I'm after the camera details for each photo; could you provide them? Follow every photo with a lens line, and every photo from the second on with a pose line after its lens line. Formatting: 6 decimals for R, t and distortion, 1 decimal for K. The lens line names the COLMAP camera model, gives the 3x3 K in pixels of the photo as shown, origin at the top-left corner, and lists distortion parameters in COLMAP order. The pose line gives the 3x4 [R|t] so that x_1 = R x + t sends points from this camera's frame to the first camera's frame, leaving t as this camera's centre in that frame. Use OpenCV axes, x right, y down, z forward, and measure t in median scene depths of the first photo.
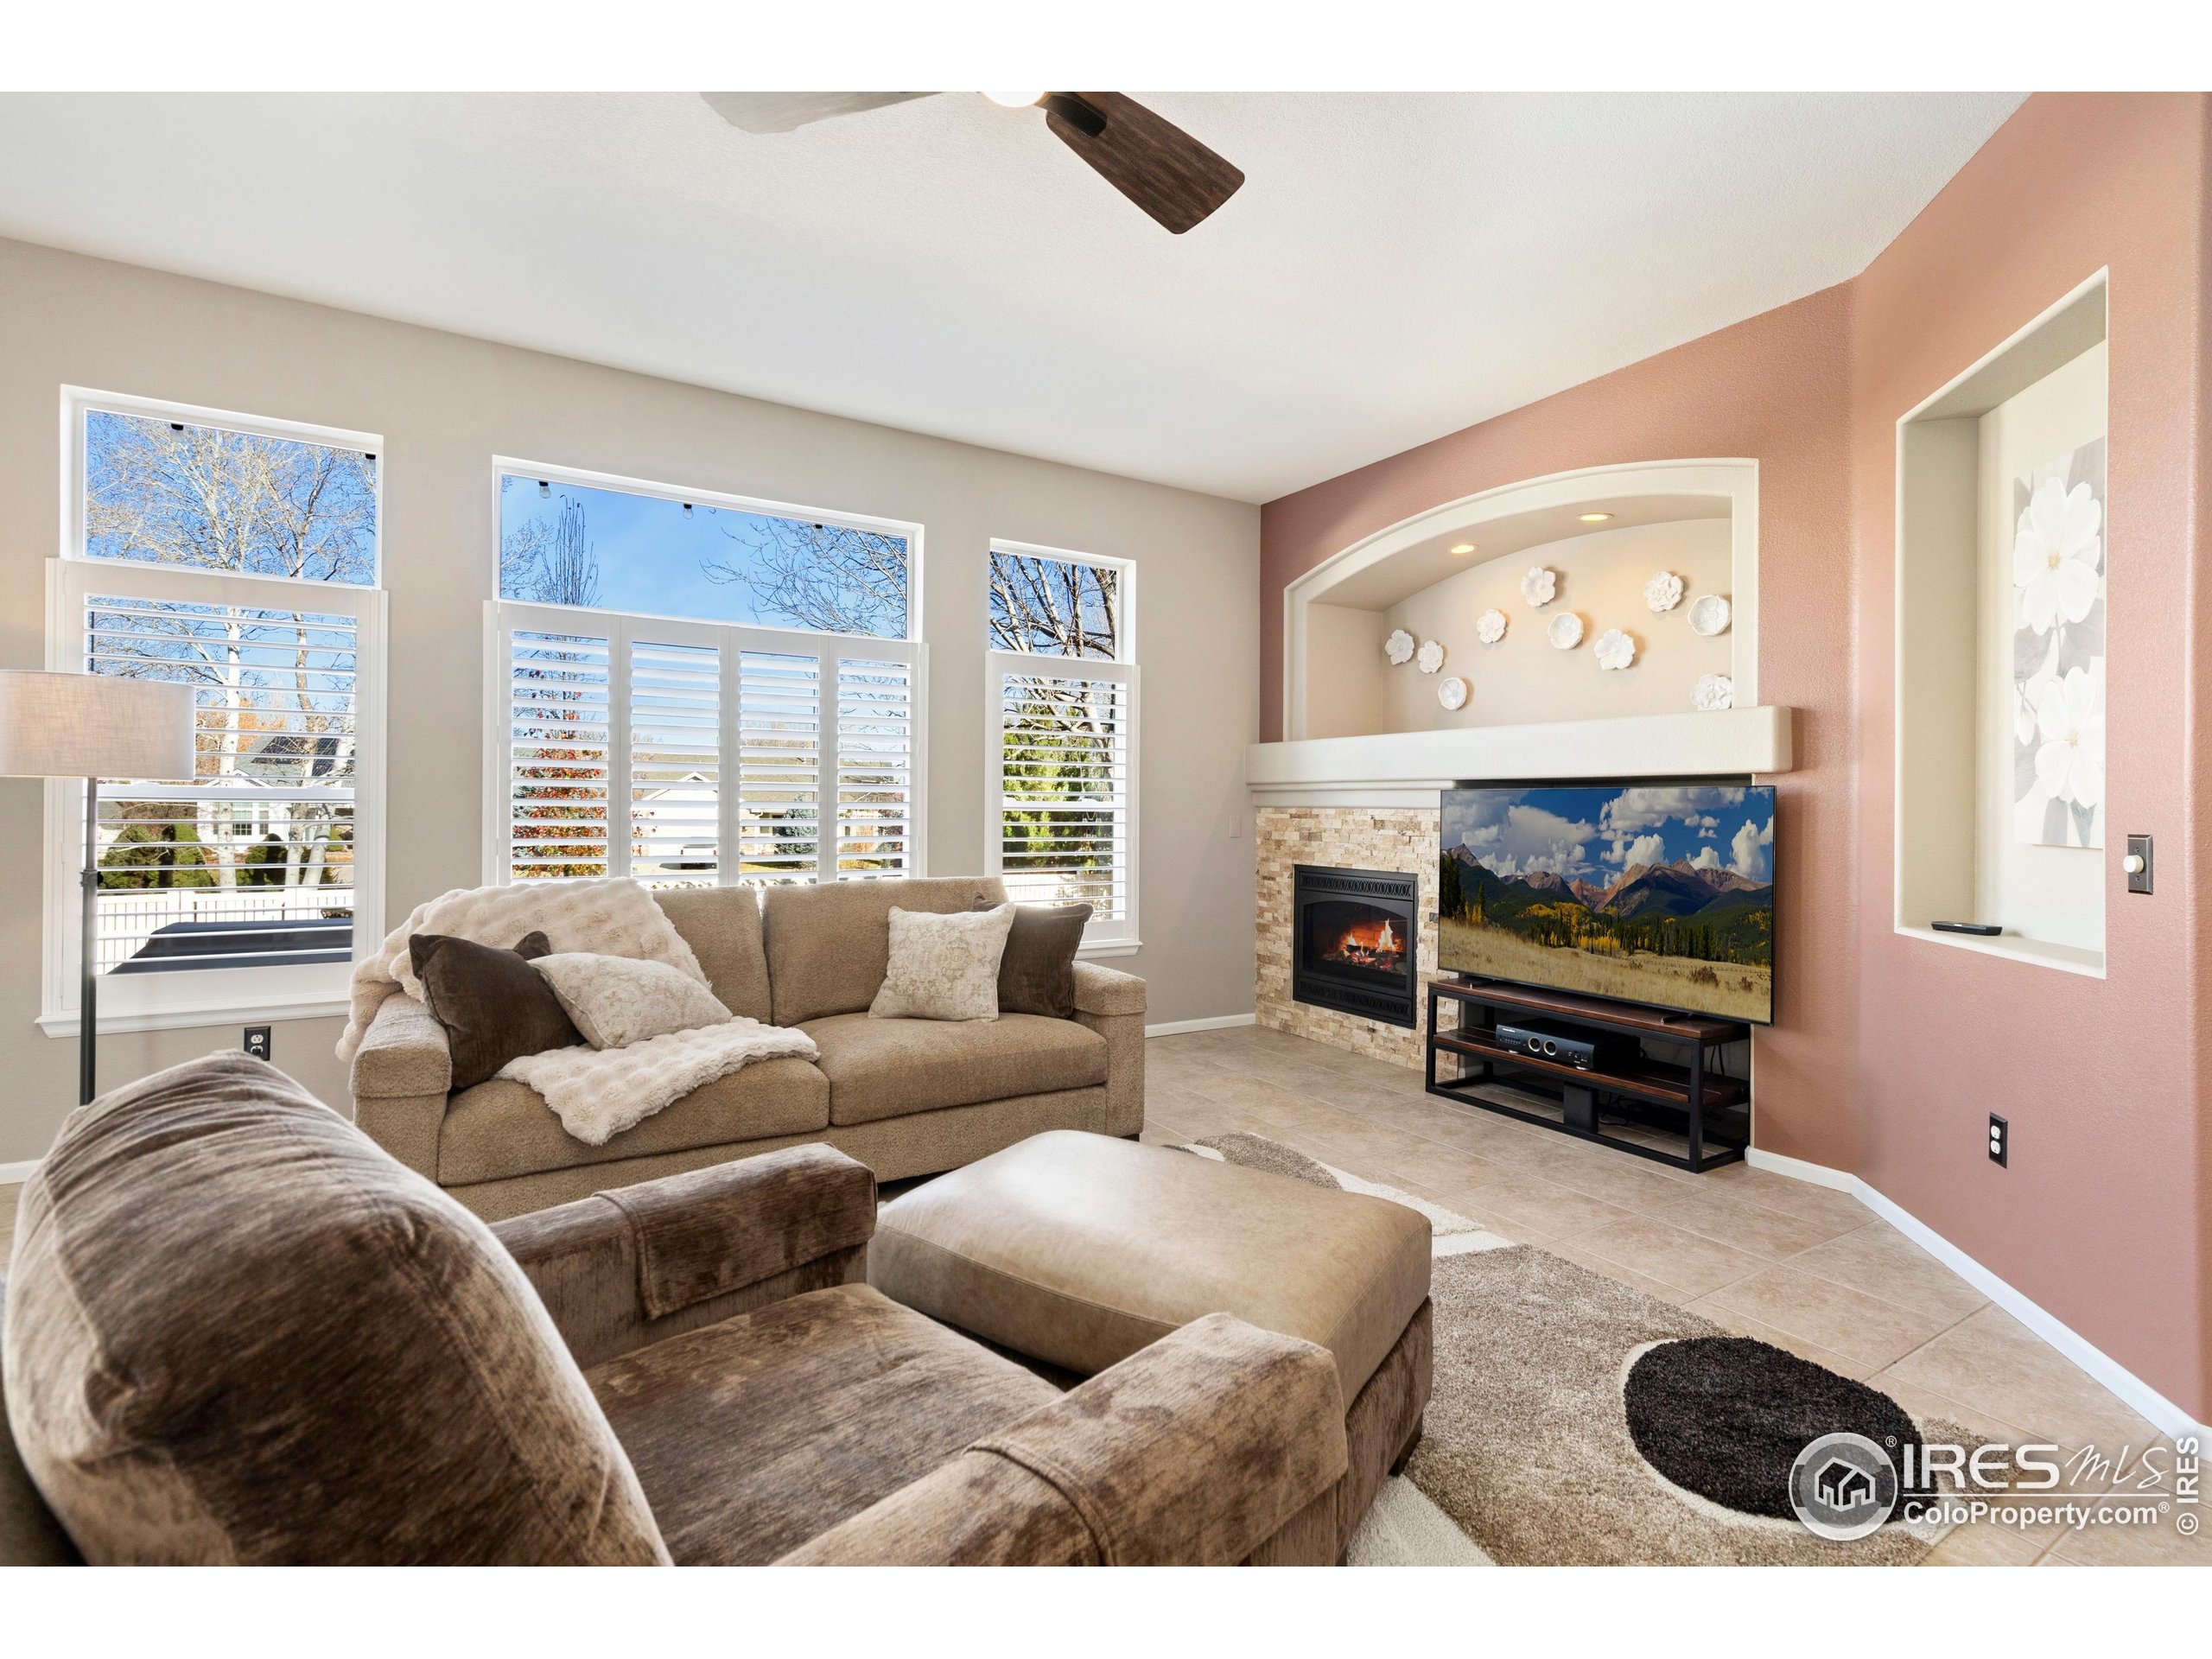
lens RADIAL K [[1013.4, 0, 1109.2], [0, 1013.4, 822.1], [0, 0, 1]] dist [-0.007121, -0.001792]
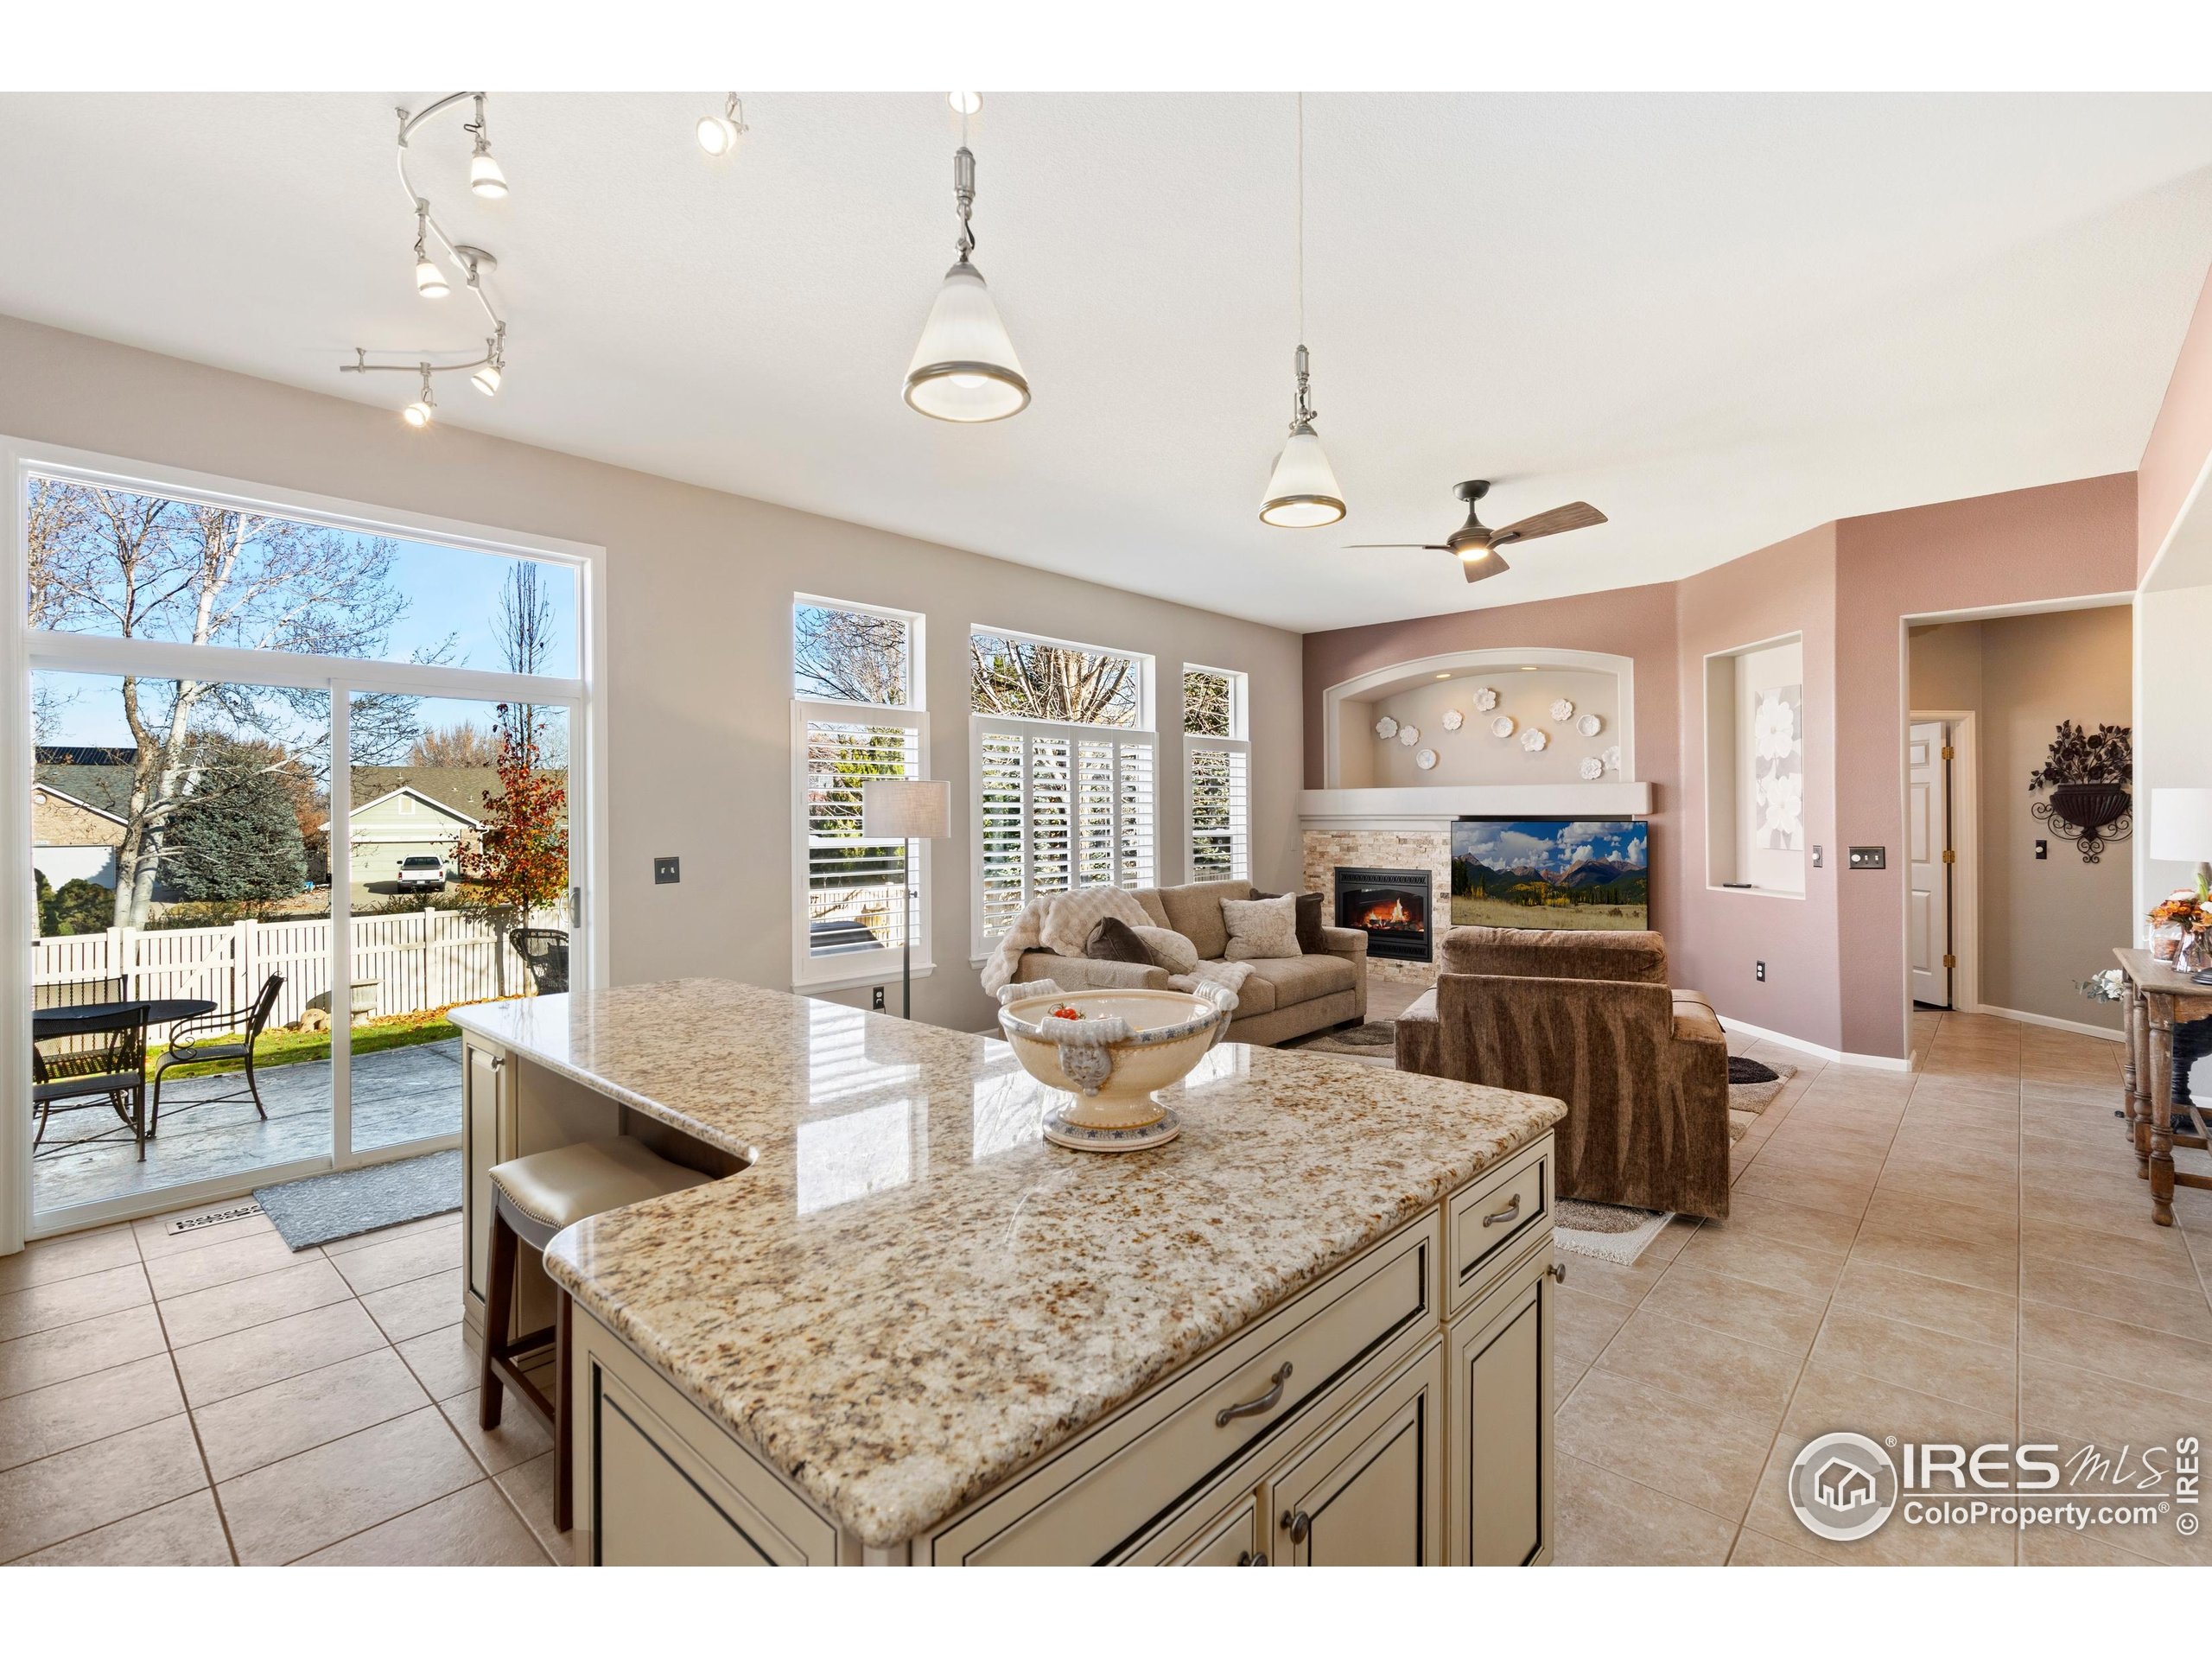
lens RADIAL K [[1013.4, 0, 1101.8], [0, 1013.4, 823.4], [0, 0, 1]] dist [-0.007121, -0.001792]
pose [[0.961793, -0.018642, 0.273141, -0.737055], [0.020055, 0.999796, -0.002381, -0.036840], [-0.273041, 0.007767, 0.961971, -0.514488]]
